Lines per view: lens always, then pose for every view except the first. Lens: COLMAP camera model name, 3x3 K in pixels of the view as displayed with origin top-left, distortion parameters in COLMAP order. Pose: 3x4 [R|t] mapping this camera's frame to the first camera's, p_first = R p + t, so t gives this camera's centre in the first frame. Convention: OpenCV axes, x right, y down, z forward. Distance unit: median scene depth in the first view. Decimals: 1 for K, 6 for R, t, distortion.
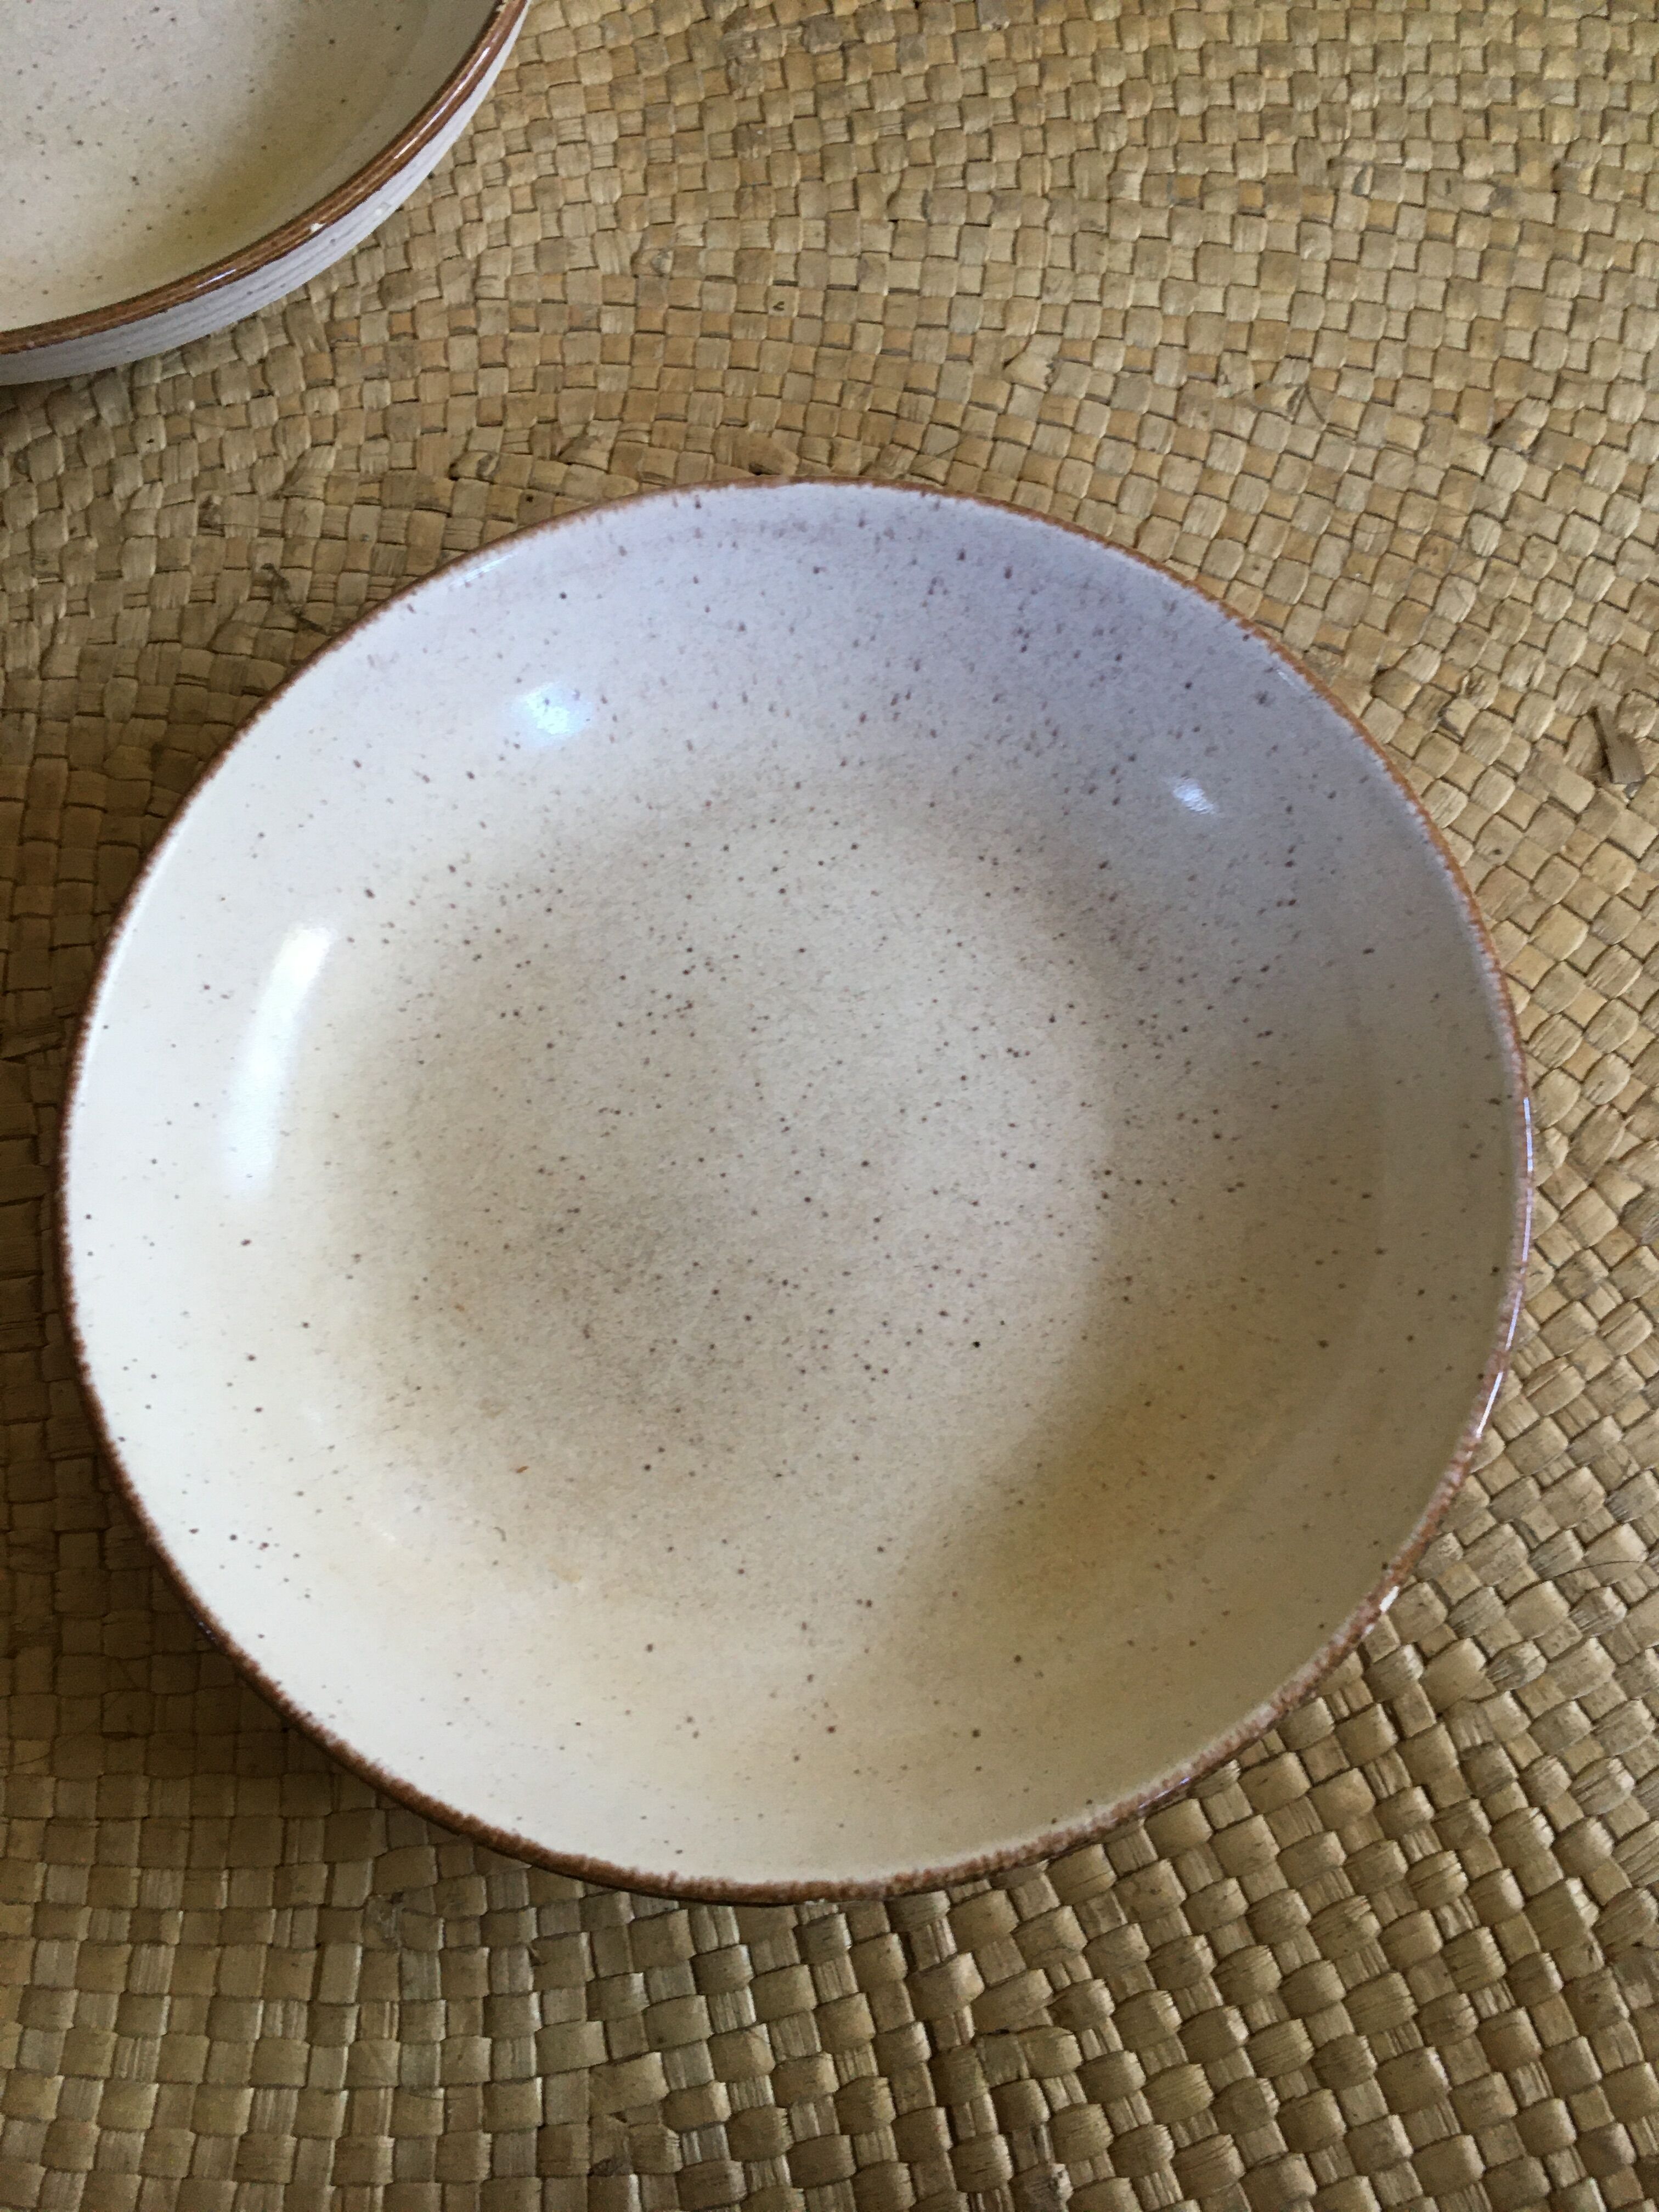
lens RADIAL K [[1867.7, 0, 843.8], [0, 1867.7, 1133.3], [0, 0, 1]] dist [0.070909, -0.102801]
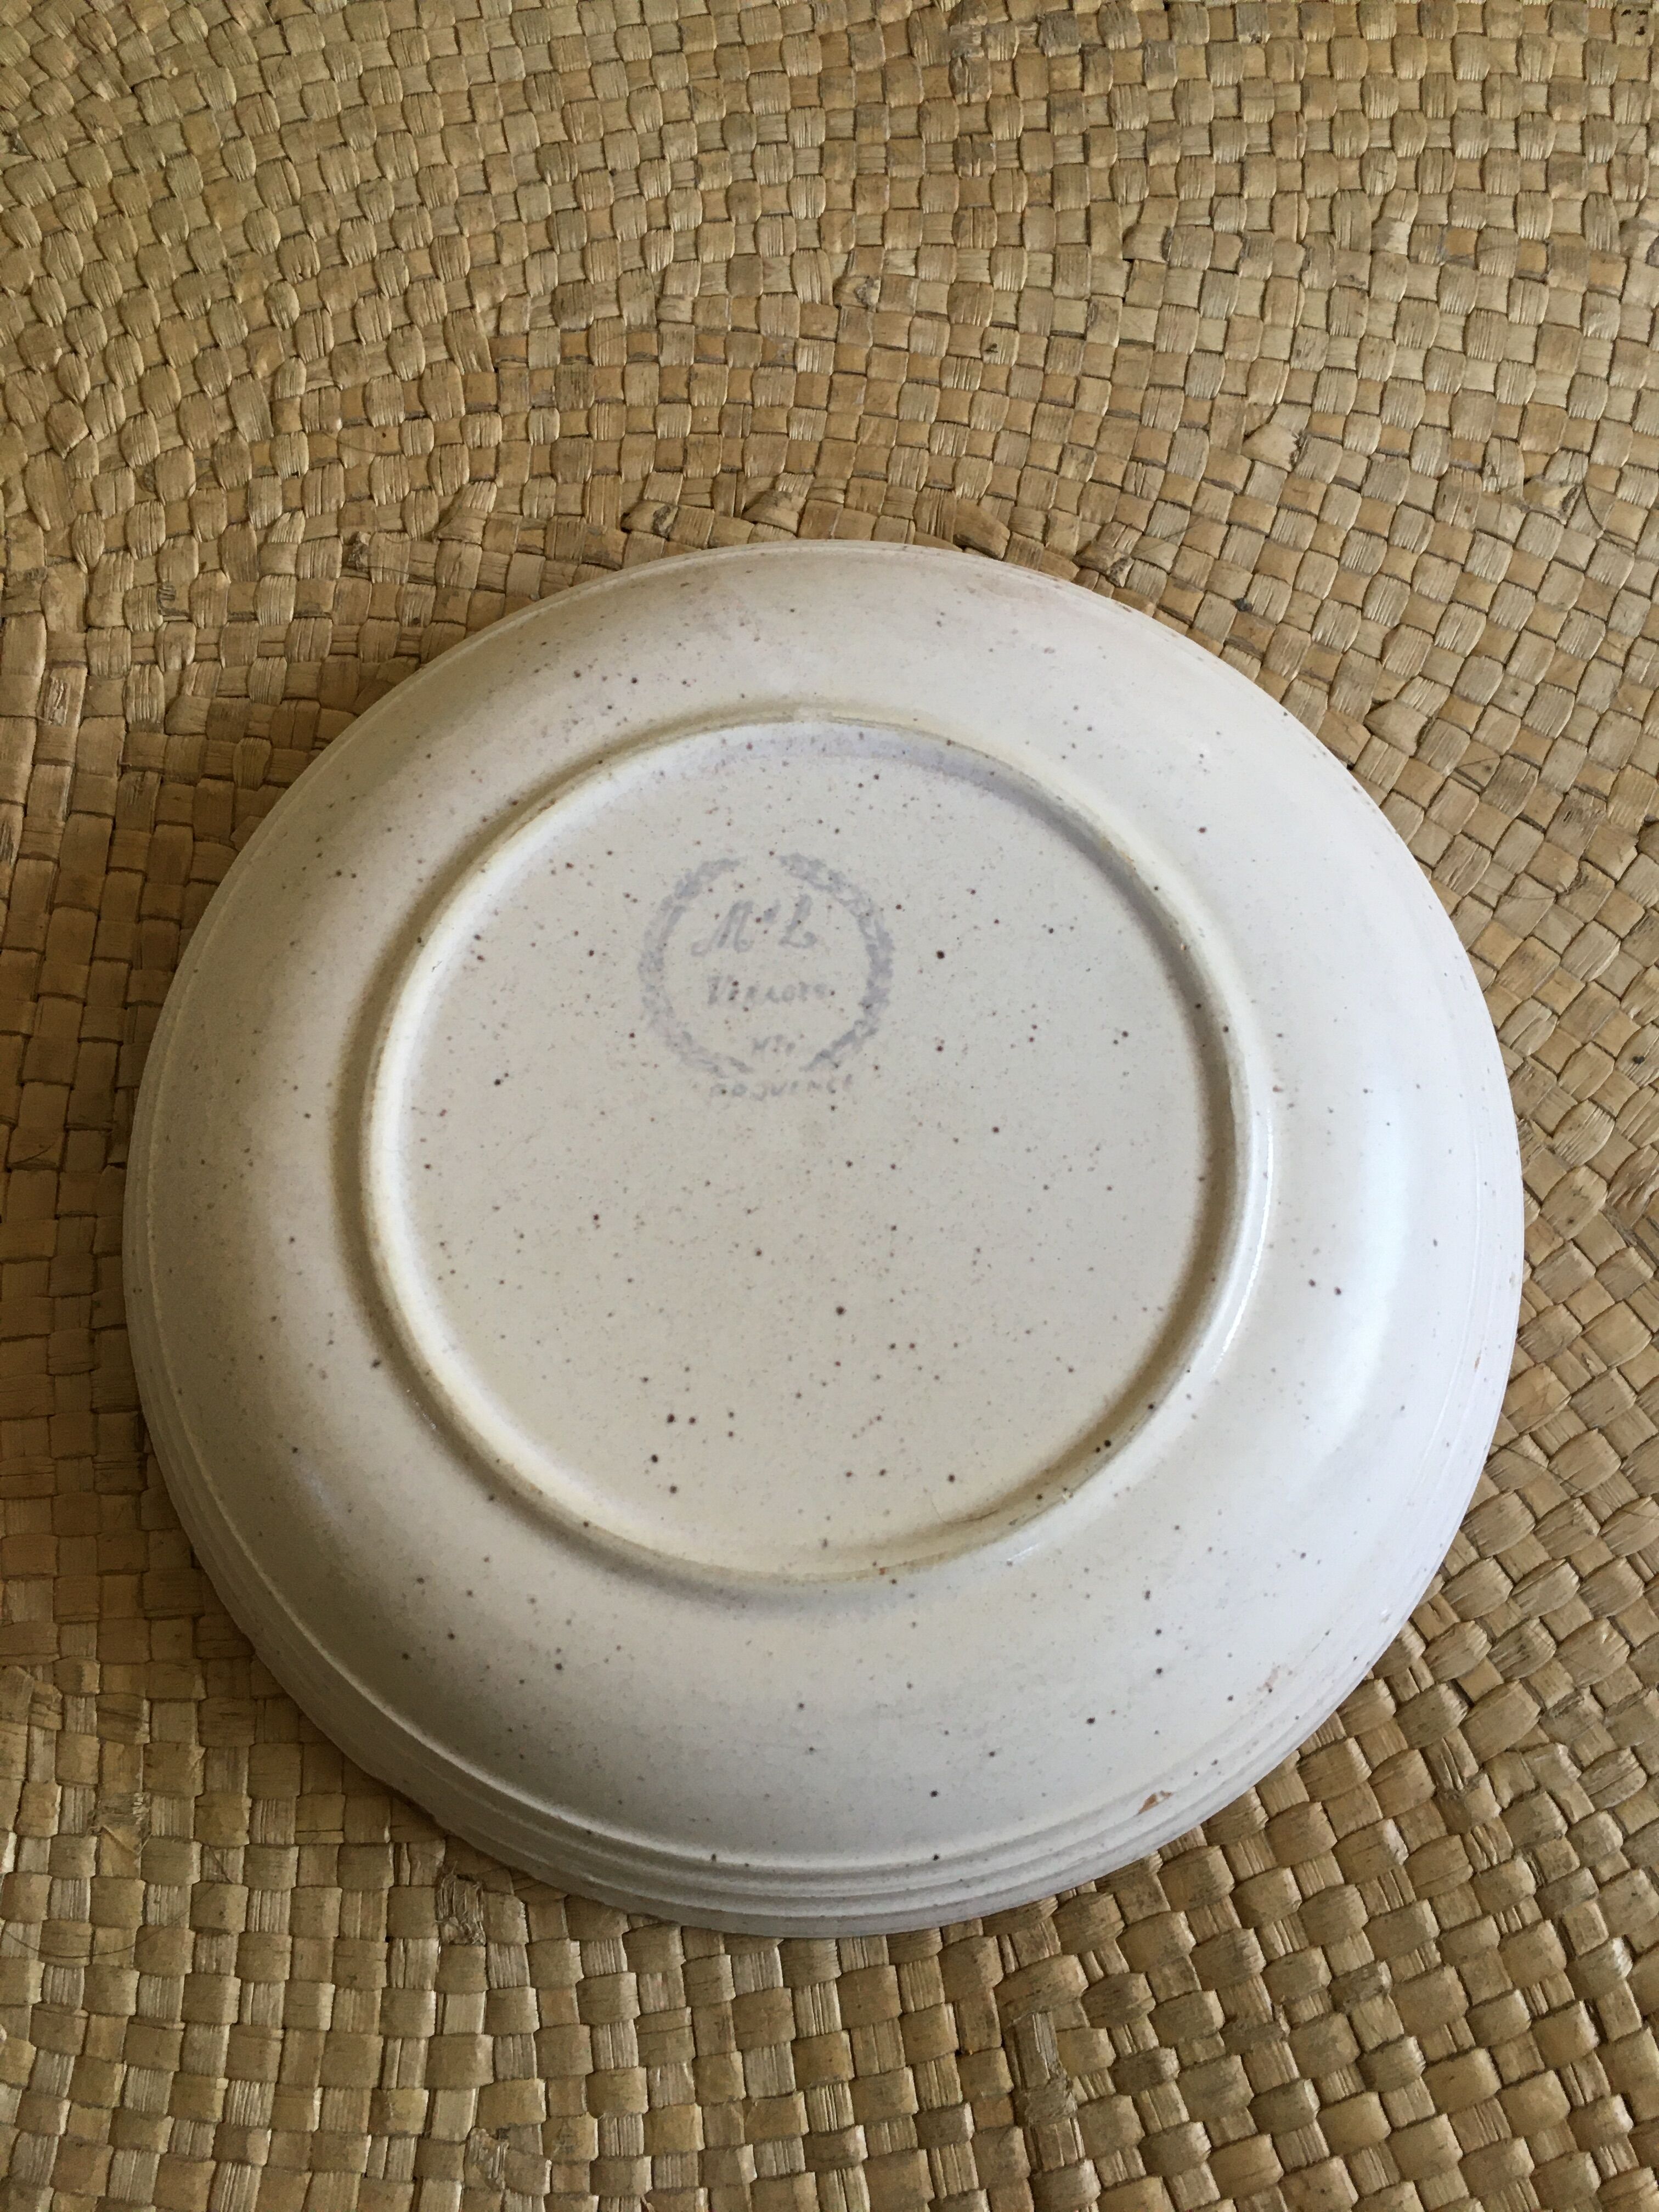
lens RADIAL K [[1847.5, 0, 850.4], [0, 1847.5, 1117.9], [0, 0, 1]] dist [0.080858, -0.115743]
pose [[0.997805, 0.066015, -0.005250, -0.076476], [-0.065586, 0.996062, 0.059664, -0.127003], [0.009168, -0.059189, 0.998205, 0.093206]]
